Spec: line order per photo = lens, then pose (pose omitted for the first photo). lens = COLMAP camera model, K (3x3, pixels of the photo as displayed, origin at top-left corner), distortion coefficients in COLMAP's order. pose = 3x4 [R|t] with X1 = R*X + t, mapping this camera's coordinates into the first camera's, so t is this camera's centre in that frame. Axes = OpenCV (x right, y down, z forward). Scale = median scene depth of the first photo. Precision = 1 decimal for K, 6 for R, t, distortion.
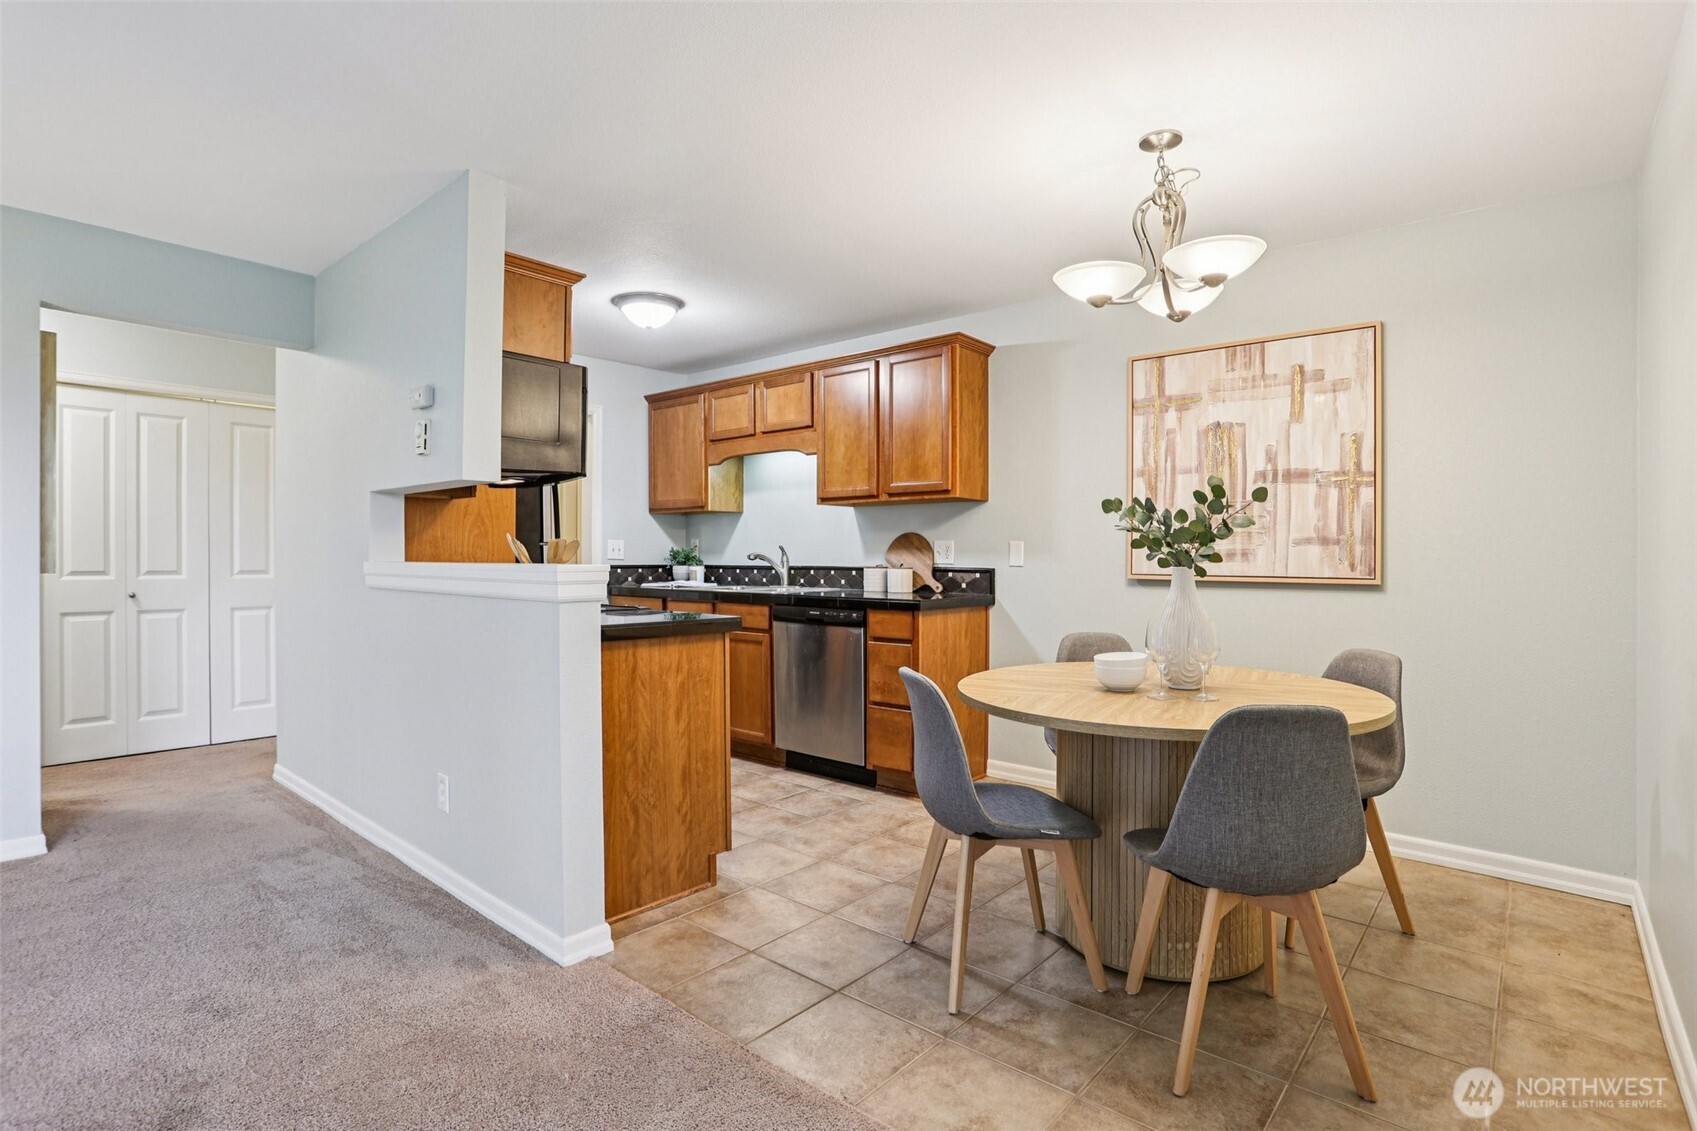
lens RADIAL K [[838.7, 0, 848.5], [0, 838.7, 565.5], [0, 0, 1]] dist [-0.062505, 0.027375]
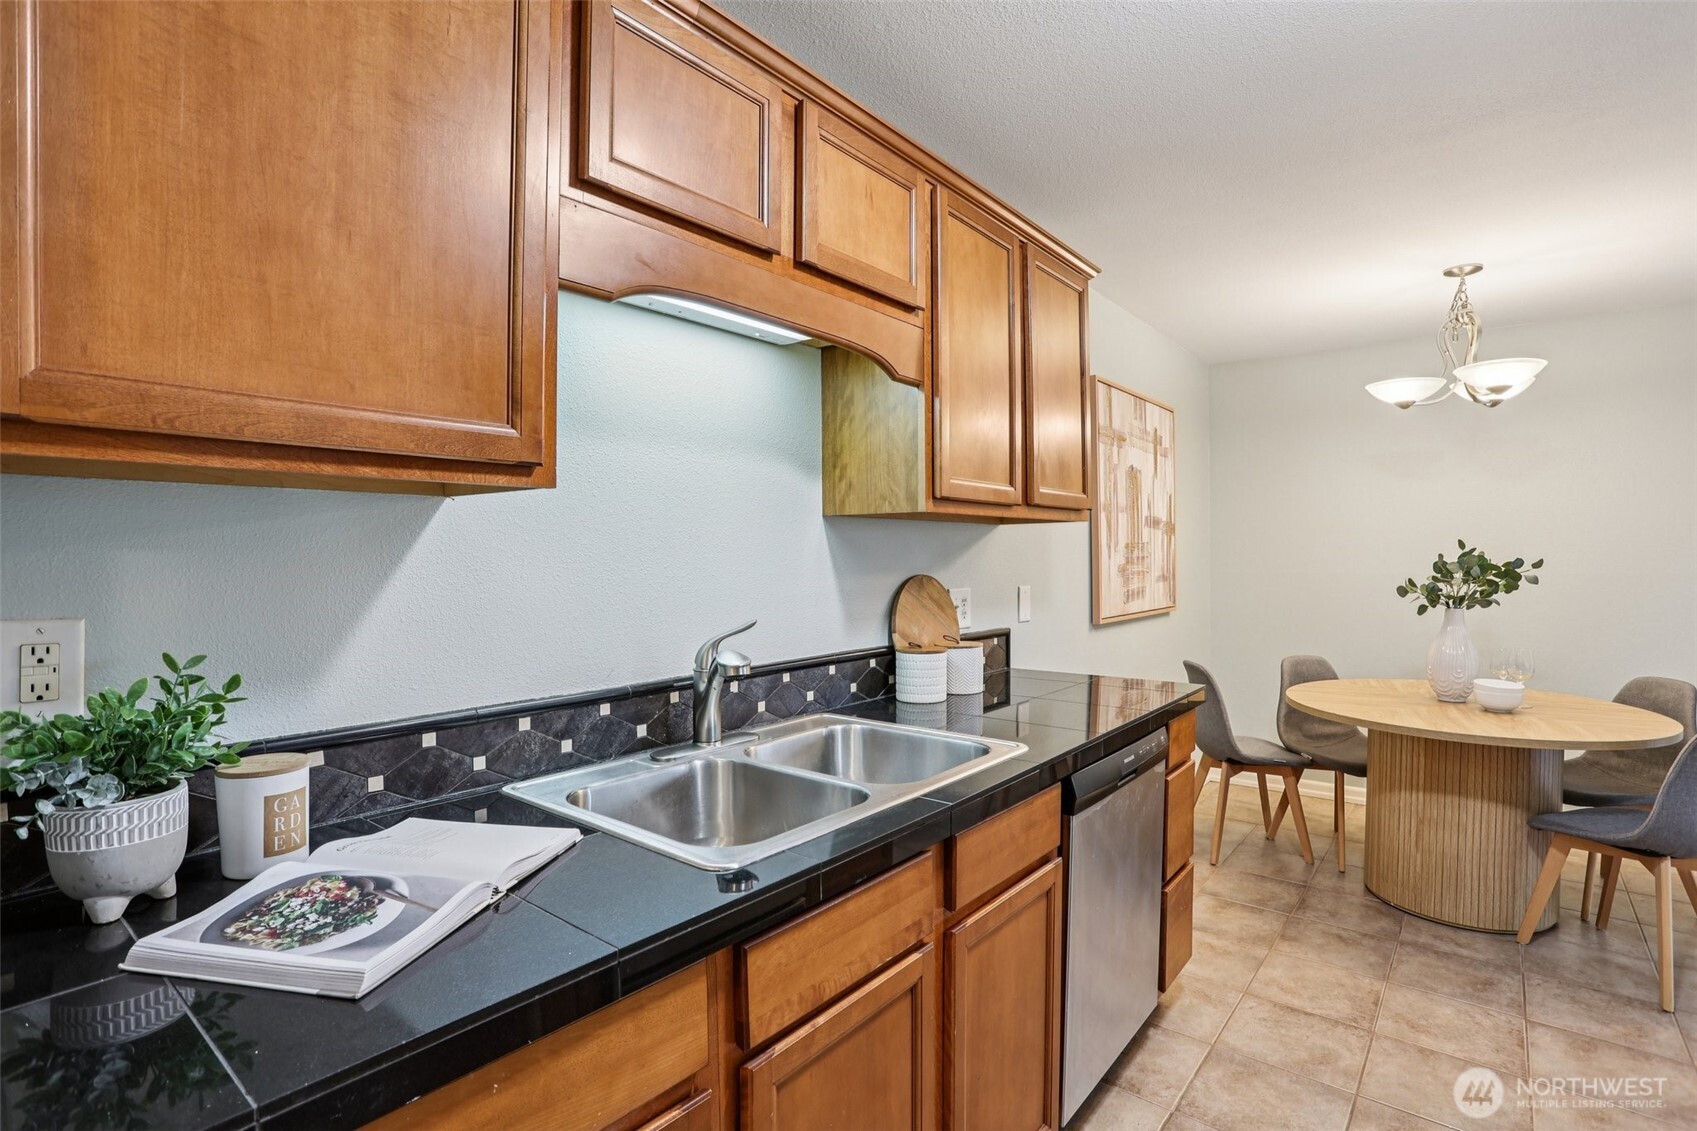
lens RADIAL K [[838.7, 0, 848.5], [0, 838.7, 565.5], [0, 0, 1]] dist [-0.062505, 0.027375]
pose [[-0.039394, -0.018857, 0.999046, -0.547361], [0.010389, 0.999760, 0.019280, -0.068635], [-0.999170, 0.011139, -0.039188, 1.307264]]
